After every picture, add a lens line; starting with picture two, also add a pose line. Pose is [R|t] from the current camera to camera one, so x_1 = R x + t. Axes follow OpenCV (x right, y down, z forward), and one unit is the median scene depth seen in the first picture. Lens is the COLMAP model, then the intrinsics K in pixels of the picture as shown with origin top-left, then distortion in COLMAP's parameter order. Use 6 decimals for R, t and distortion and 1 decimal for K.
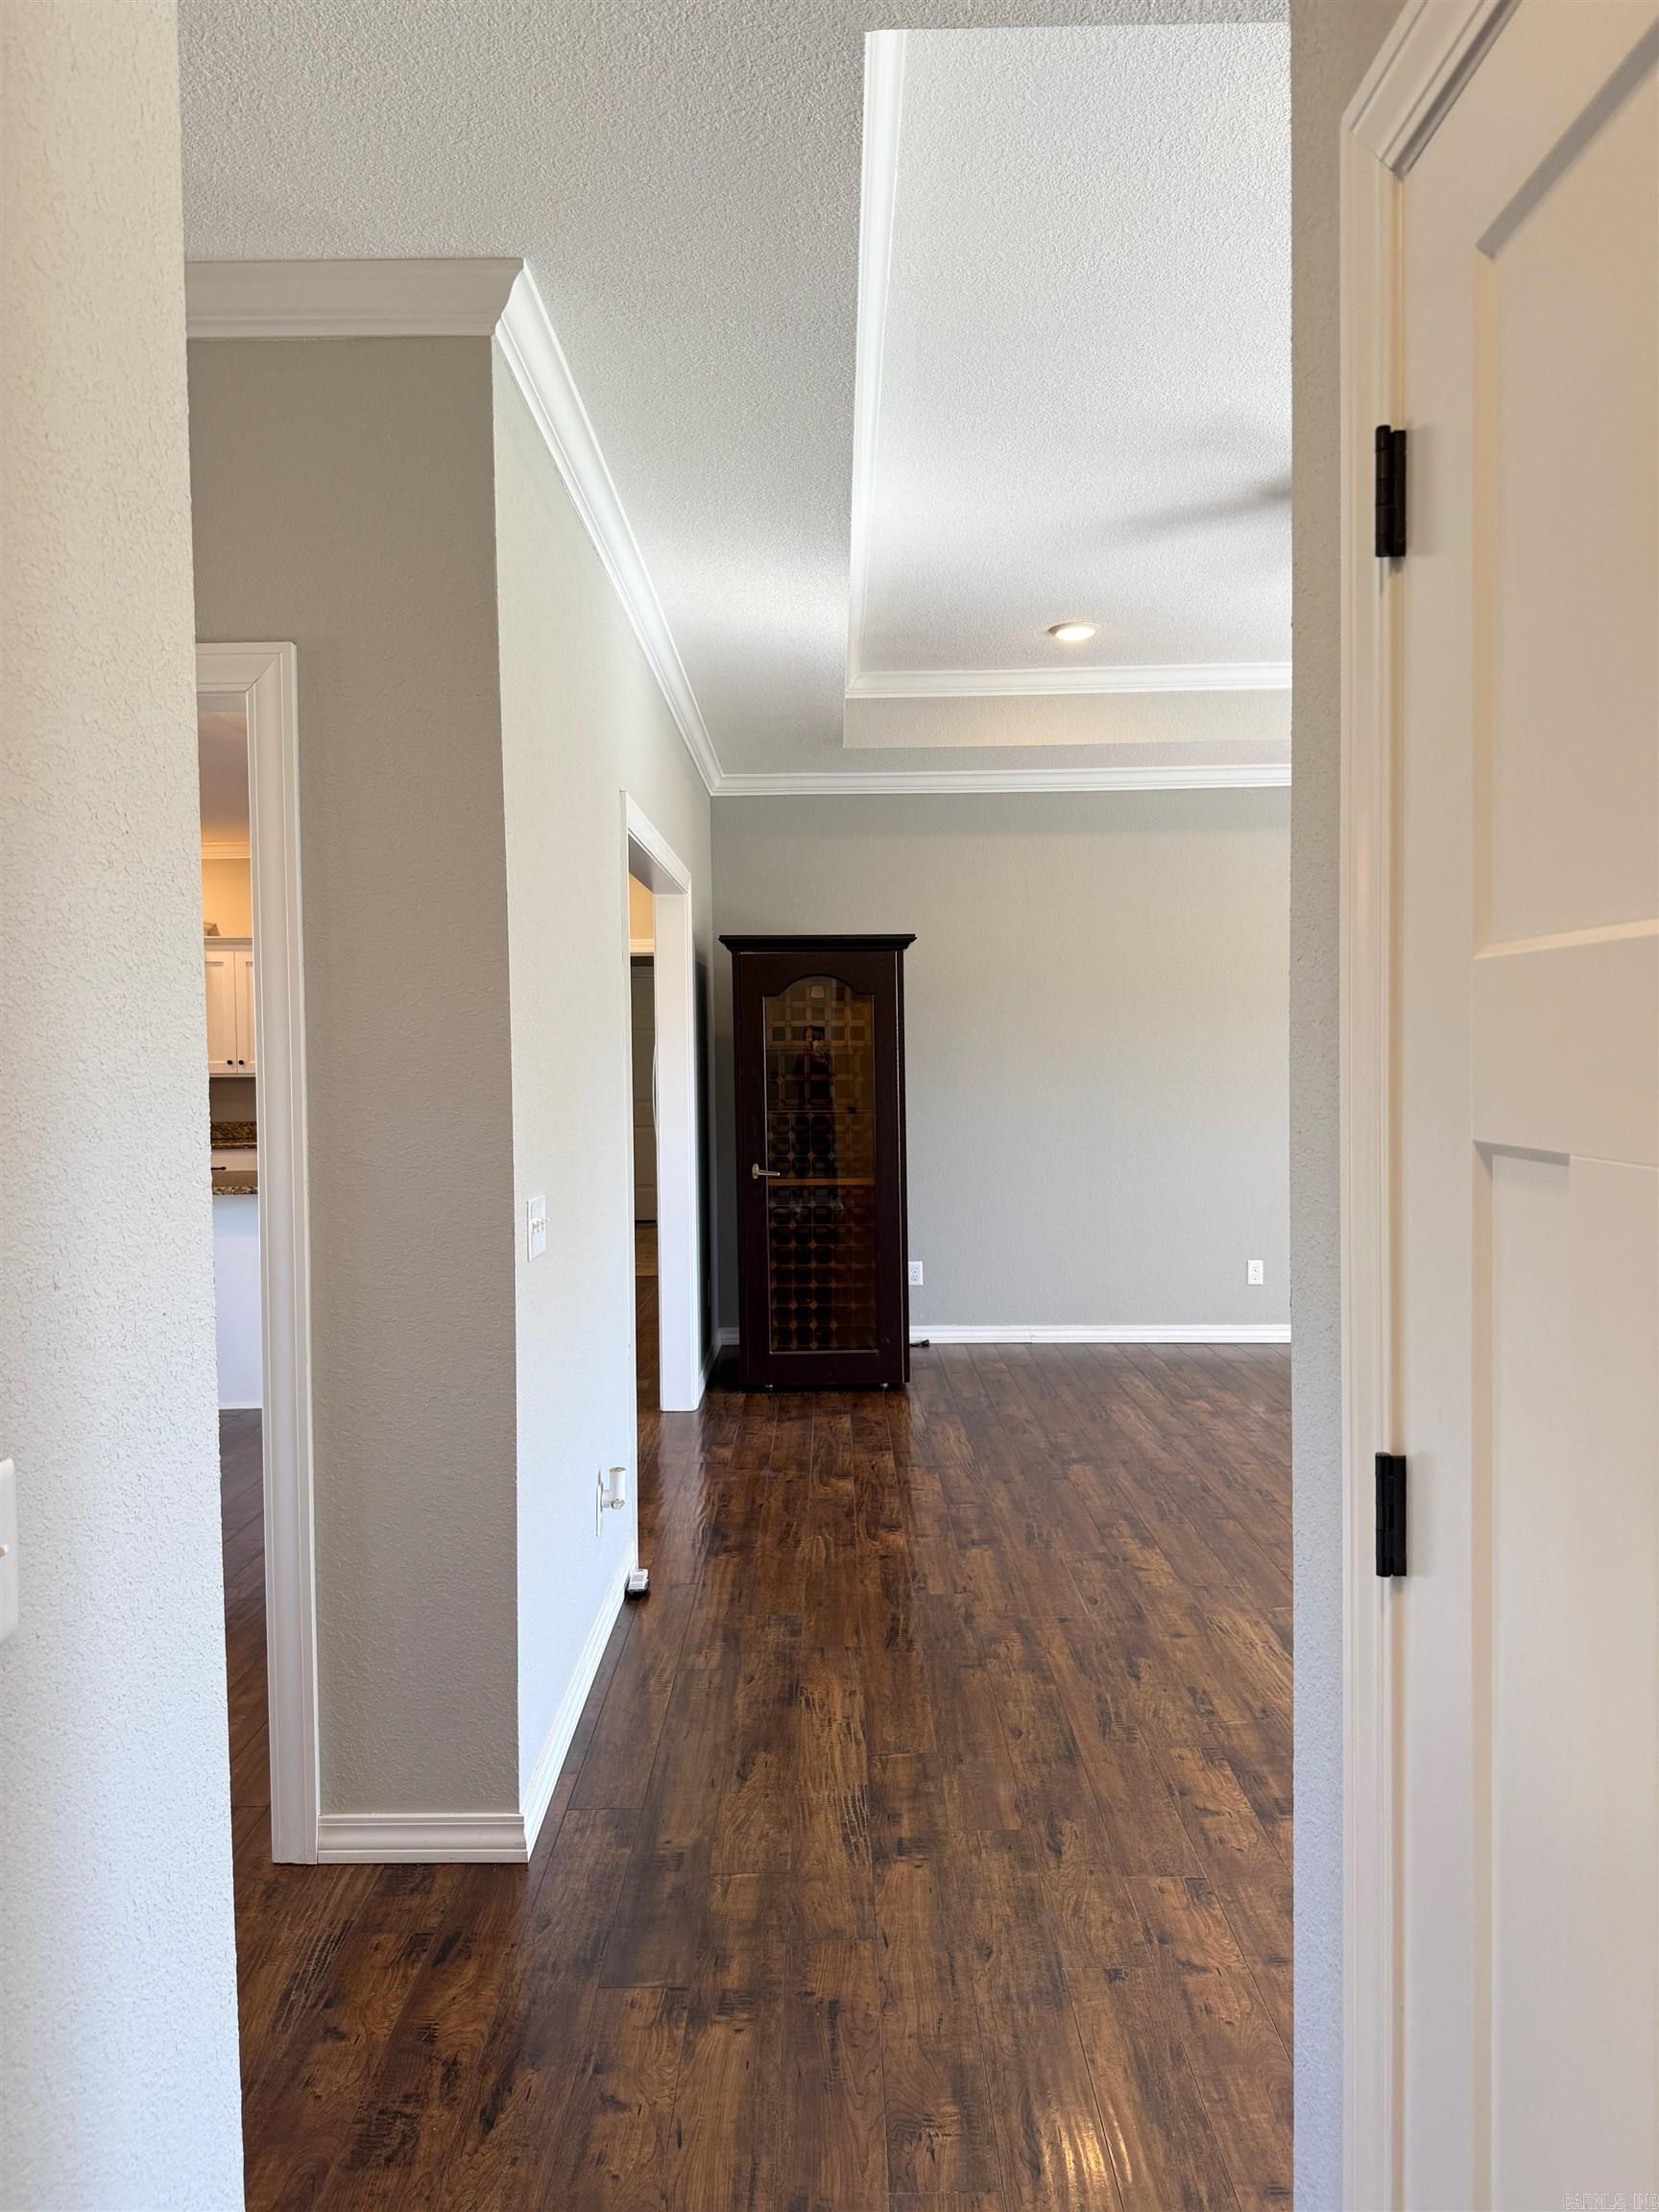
lens RADIAL K [[1569.6, 0, 831.7], [0, 1569.6, 1109.2], [0, 0, 1]] dist [0.052899, -0.055161]
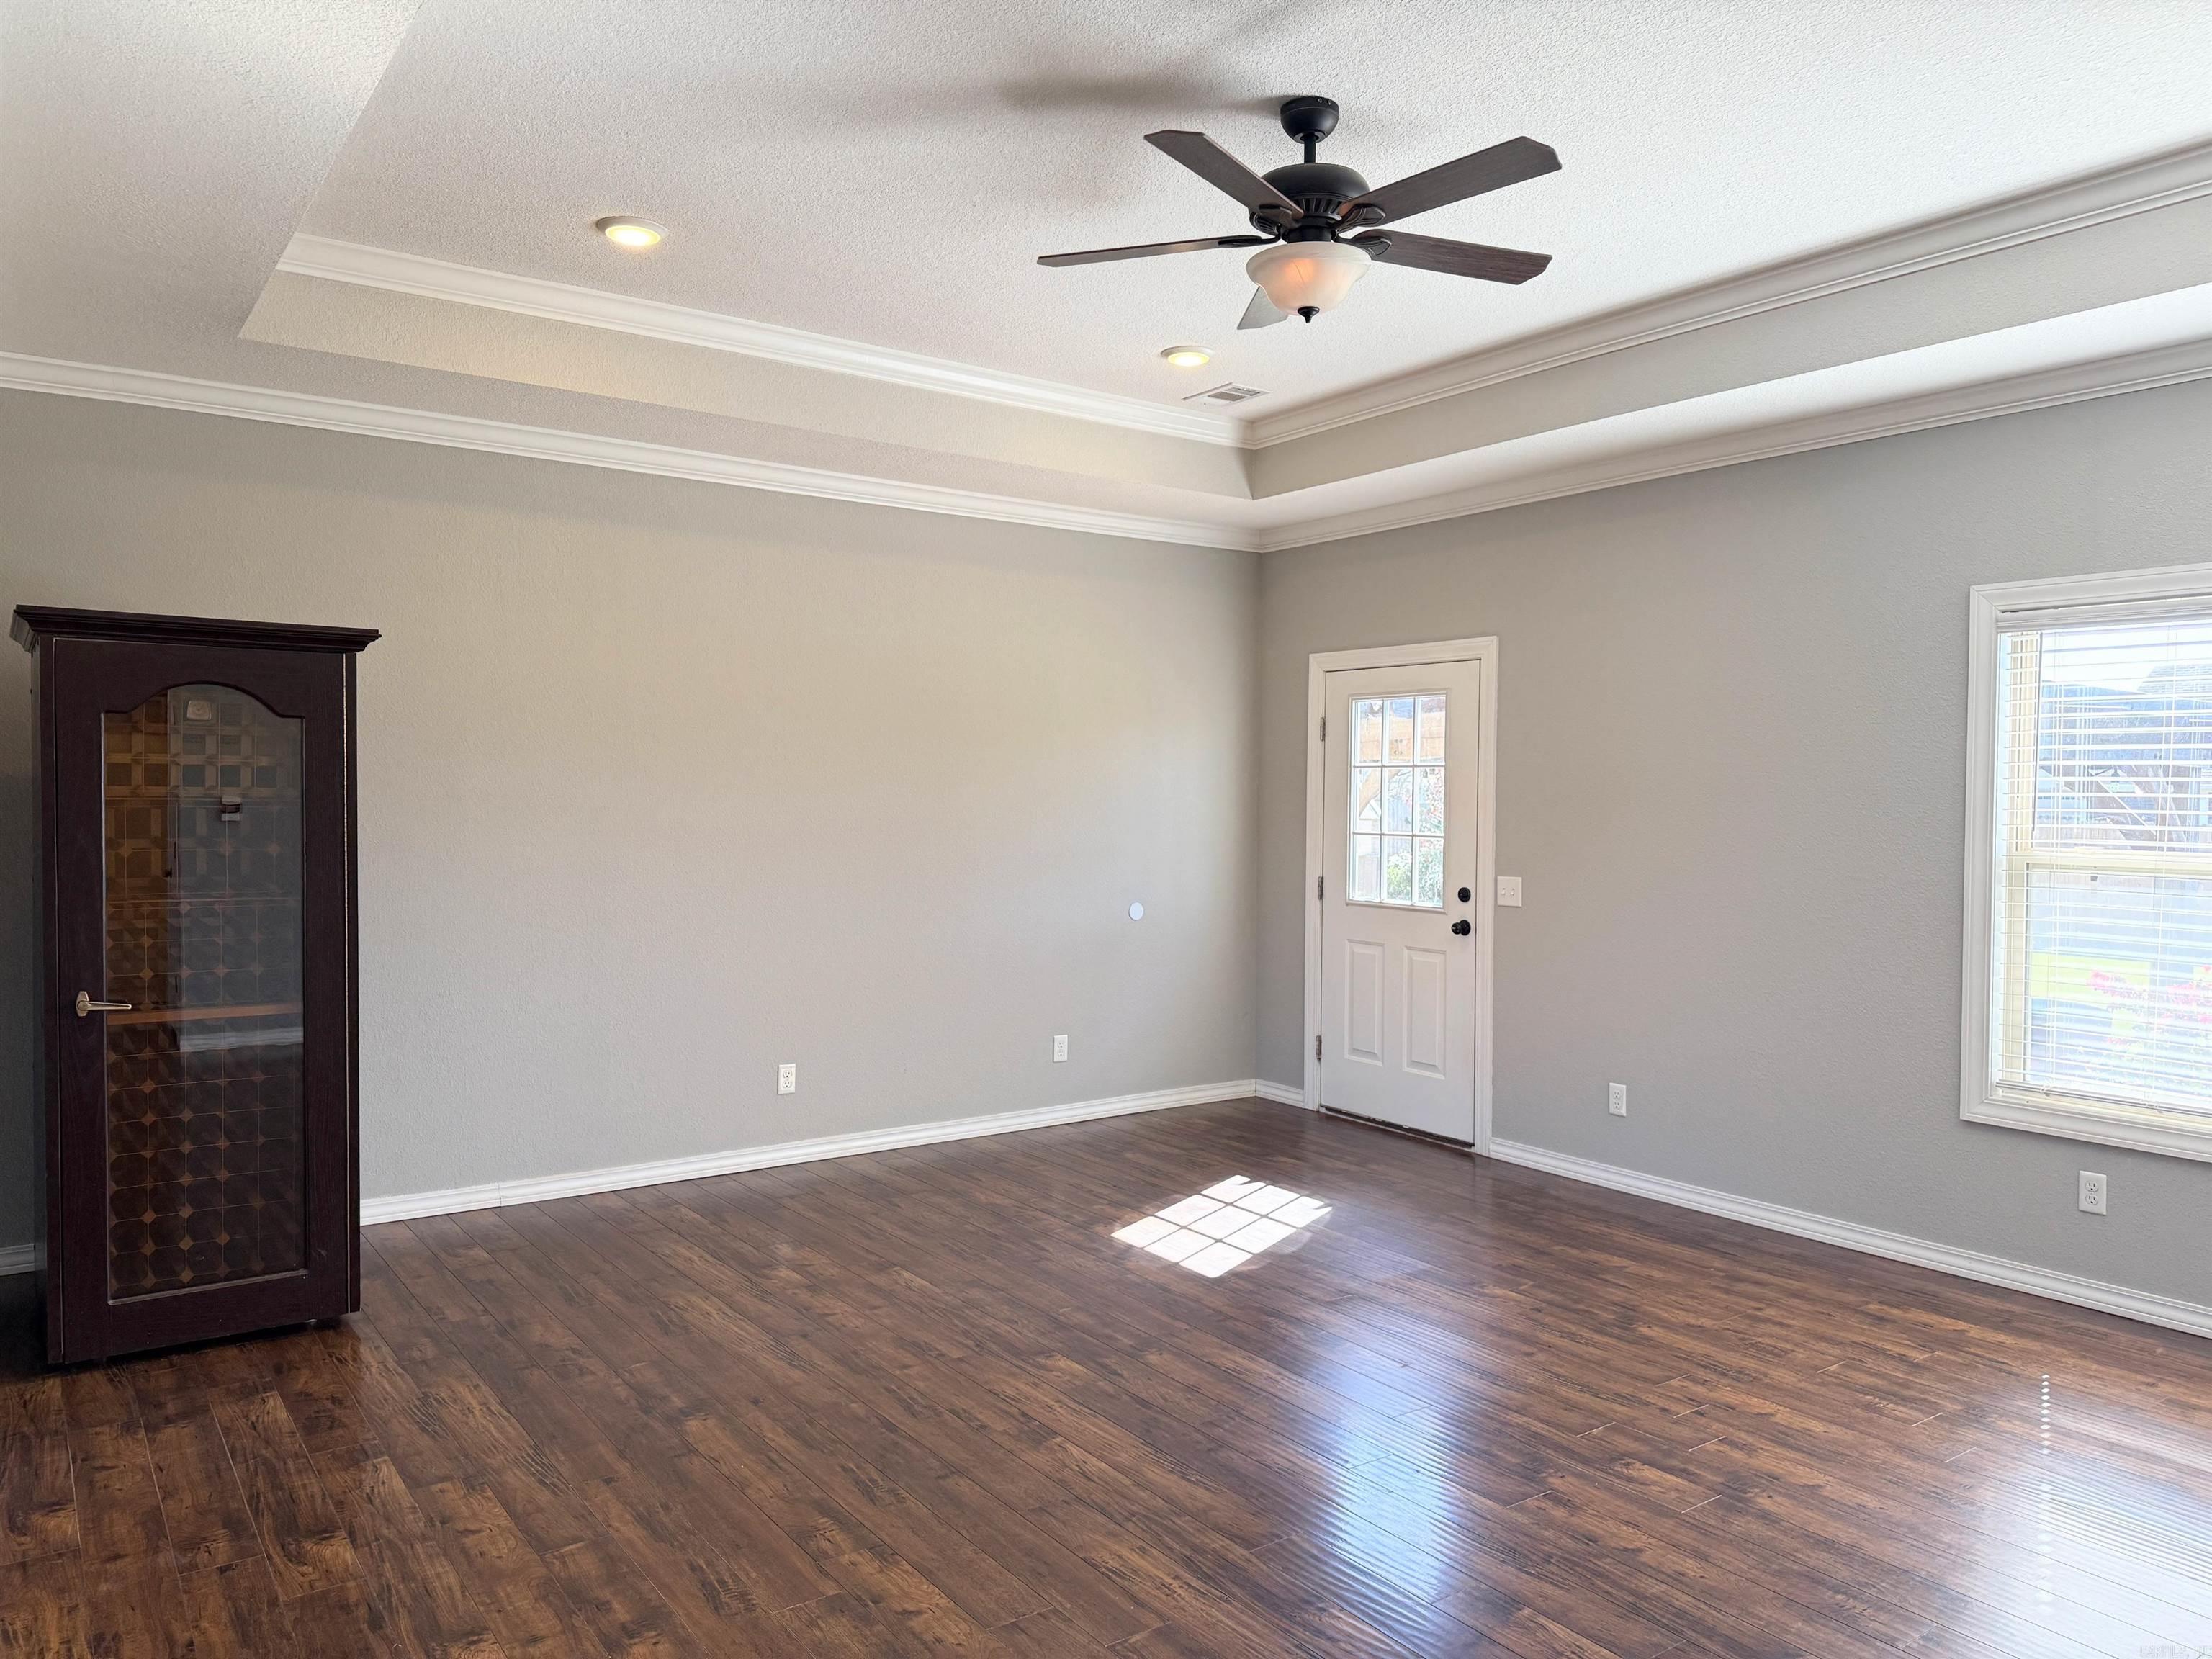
lens RADIAL K [[1569.6, 0, 1115.1], [0, 1569.6, 813.5], [0, 0, 1]] dist [0.052899, -0.055161]
pose [[0.809836, 0.011821, 0.586538, -0.096009], [0.000306, 0.999788, -0.020572, -0.022538], [-0.586657, 0.016839, 0.809661, 0.307032]]
